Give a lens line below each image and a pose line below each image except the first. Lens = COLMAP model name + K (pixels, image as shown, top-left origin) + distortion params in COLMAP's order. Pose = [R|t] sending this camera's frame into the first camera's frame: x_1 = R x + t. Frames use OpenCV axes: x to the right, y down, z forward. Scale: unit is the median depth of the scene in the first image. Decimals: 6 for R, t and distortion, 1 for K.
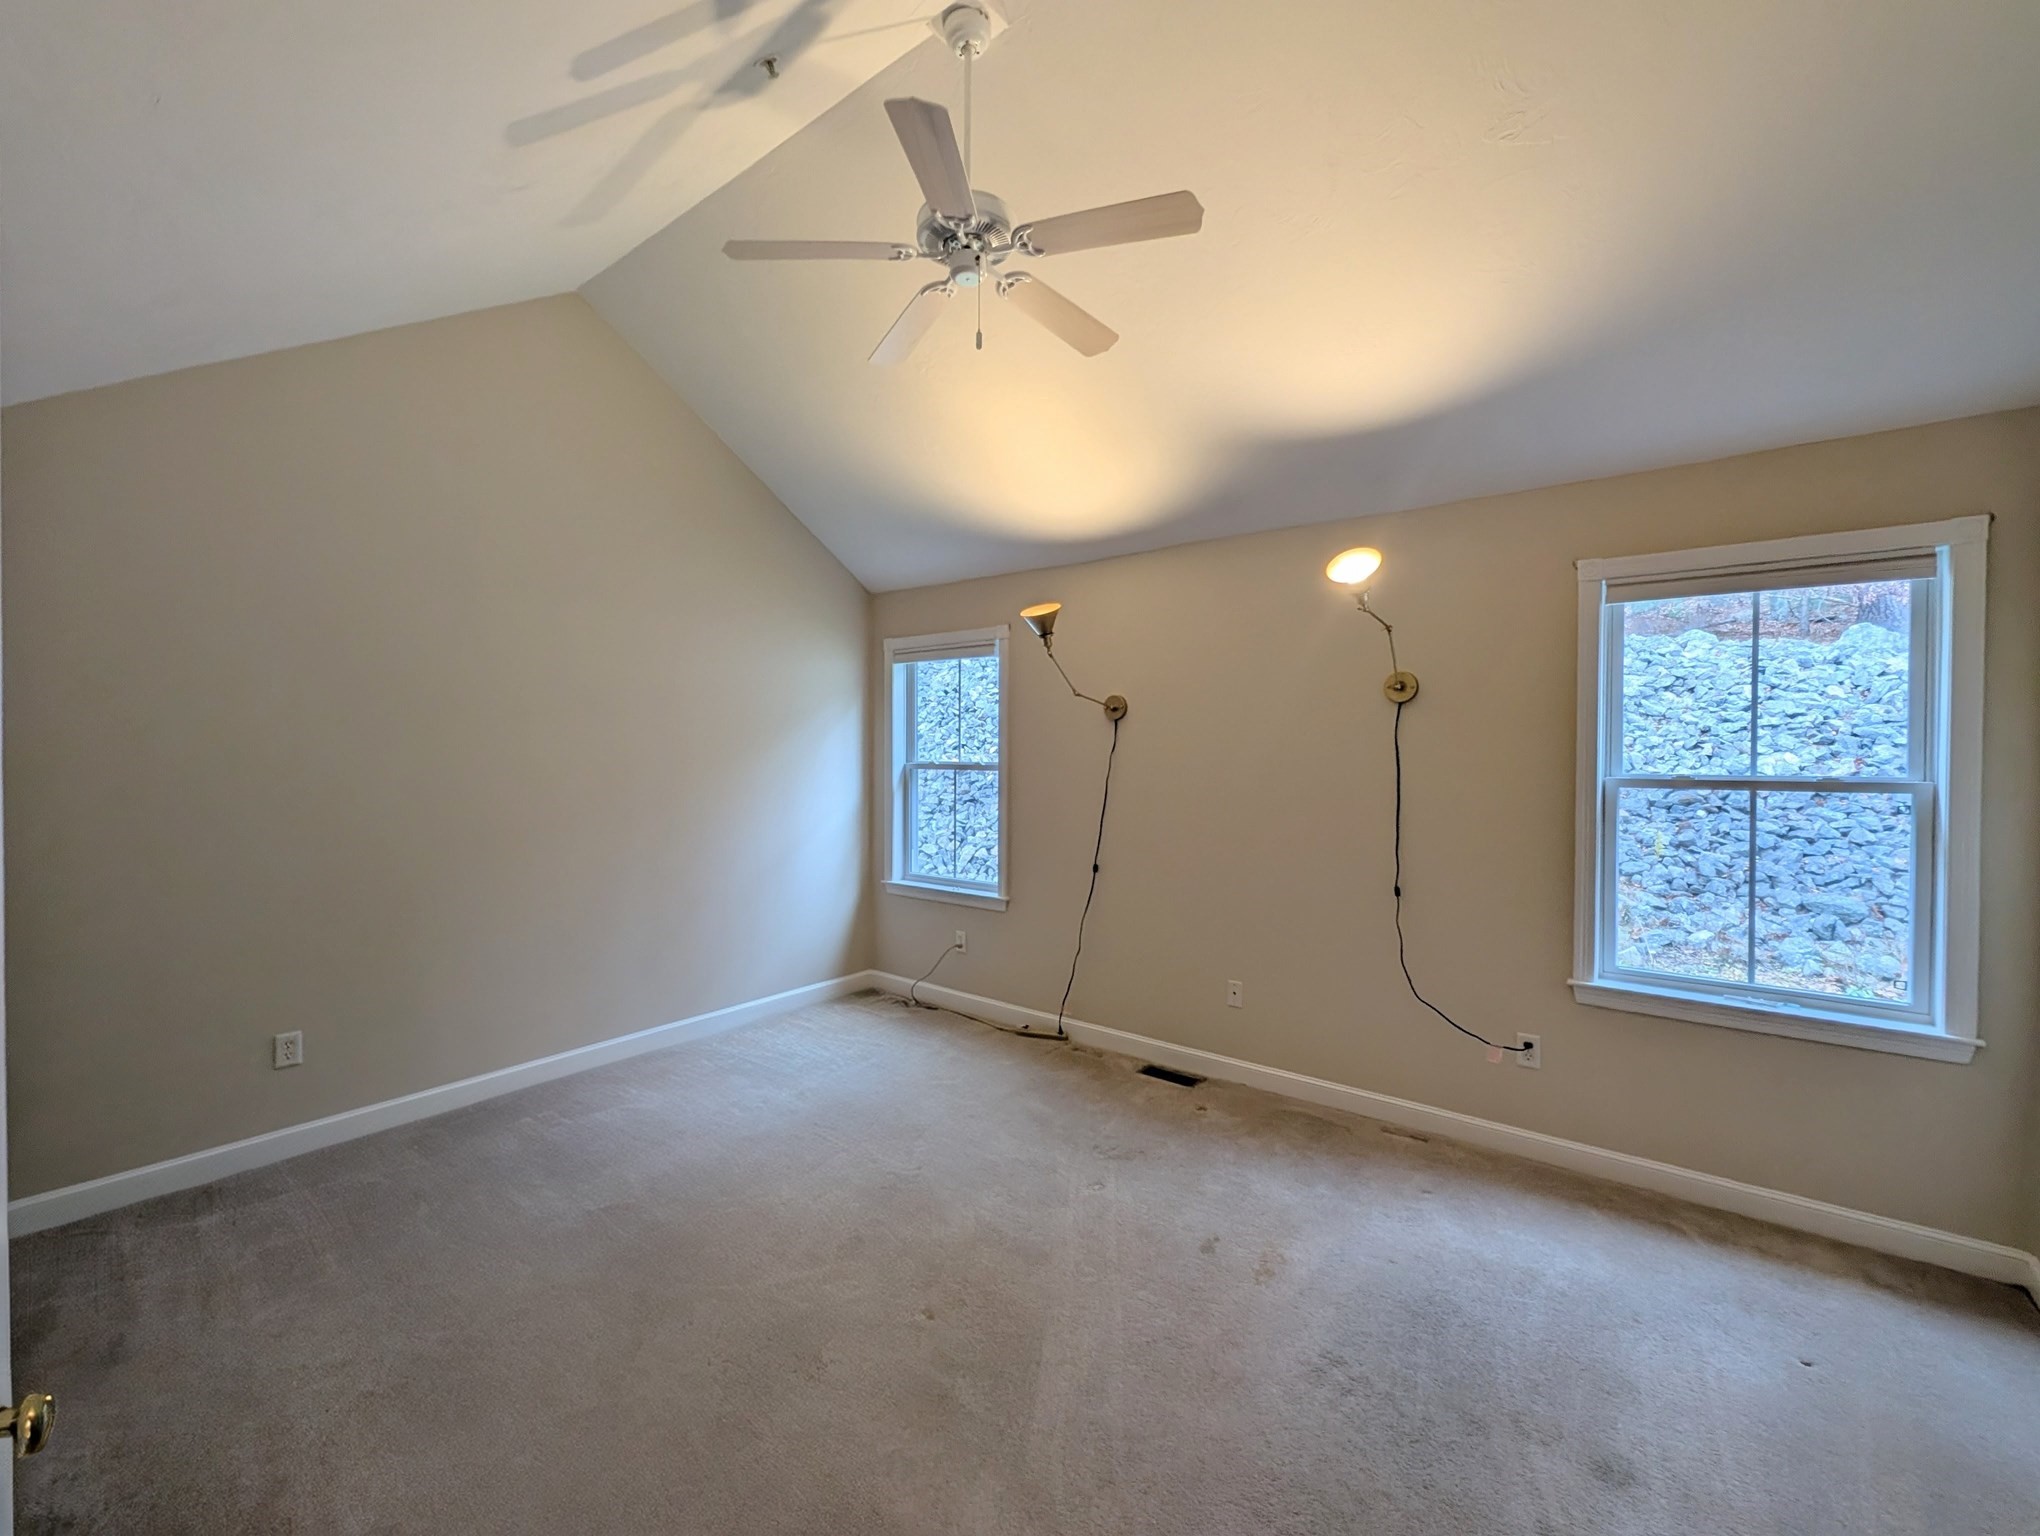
lens RADIAL K [[841.5, 0, 1019.5], [0, 841.5, 767.6], [0, 0, 1]] dist [0.003974, -0.000501]
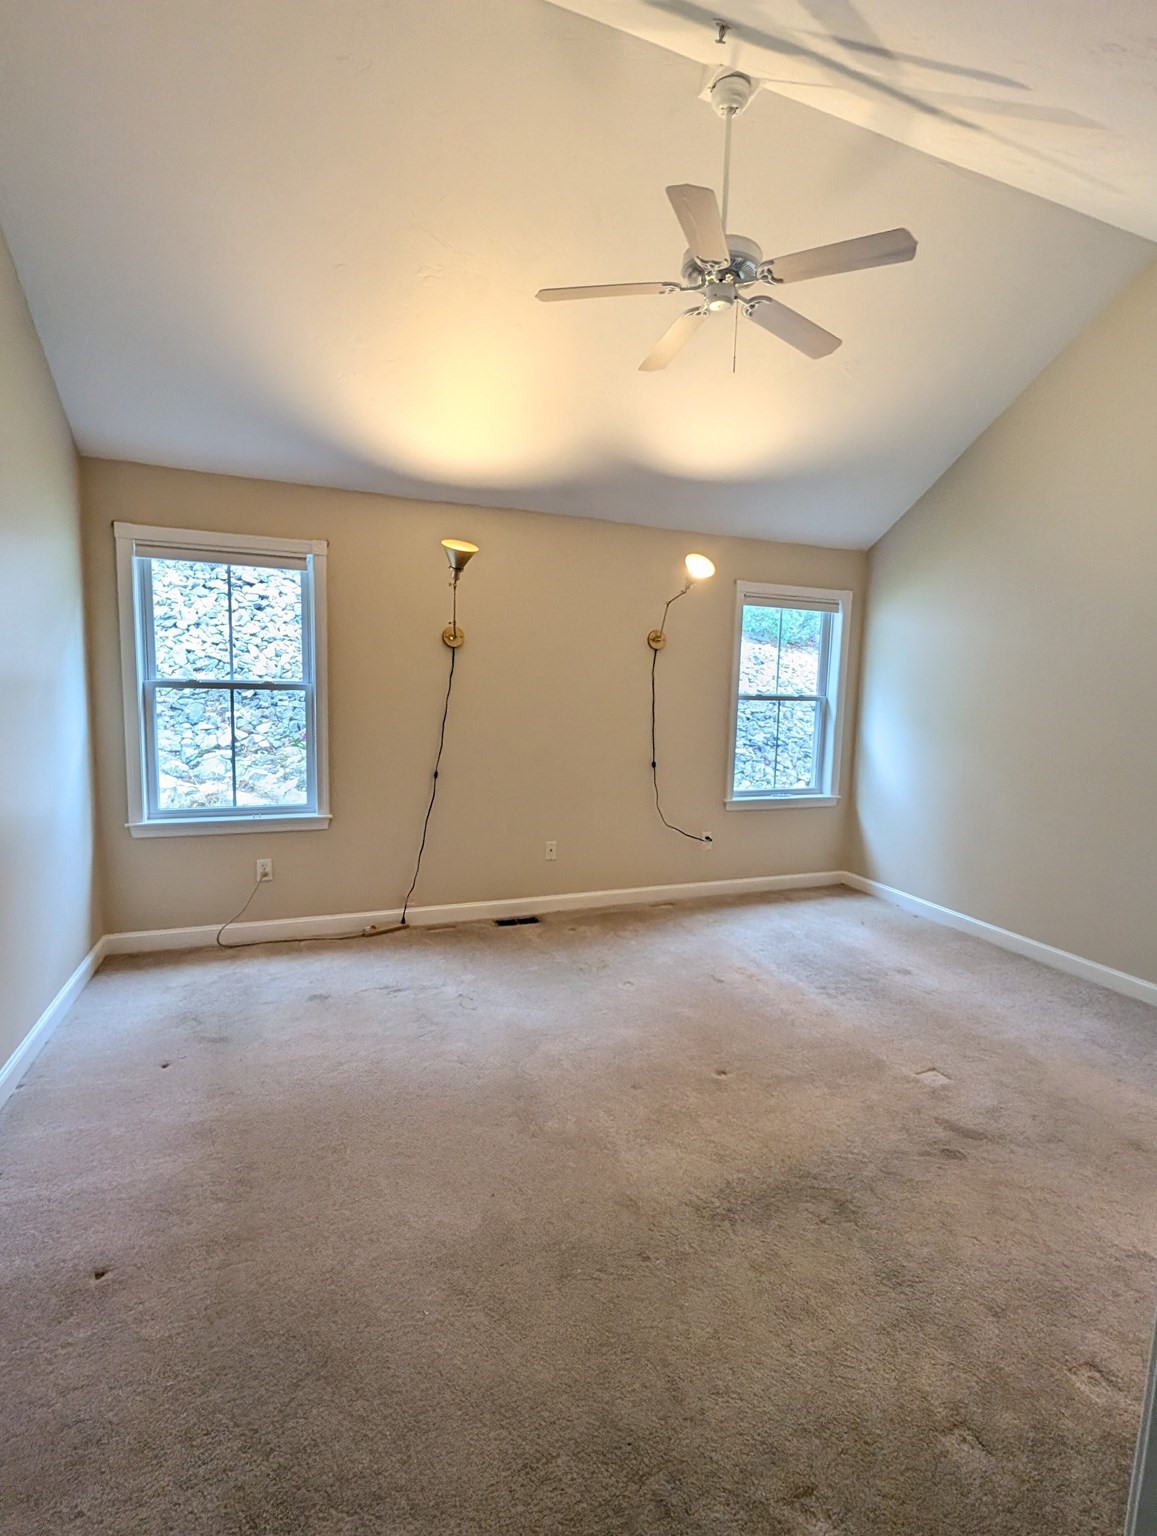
lens RADIAL K [[716.9, 0, 572.4], [0, 716.9, 771.8], [0, 0, 1]] dist [0.005905, -0.000051]
pose [[0.508284, -0.096876, 0.855723, -0.732654], [-0.007854, 0.993090, 0.117092, -0.003350], [-0.861154, -0.066237, 0.504011, 0.371186]]
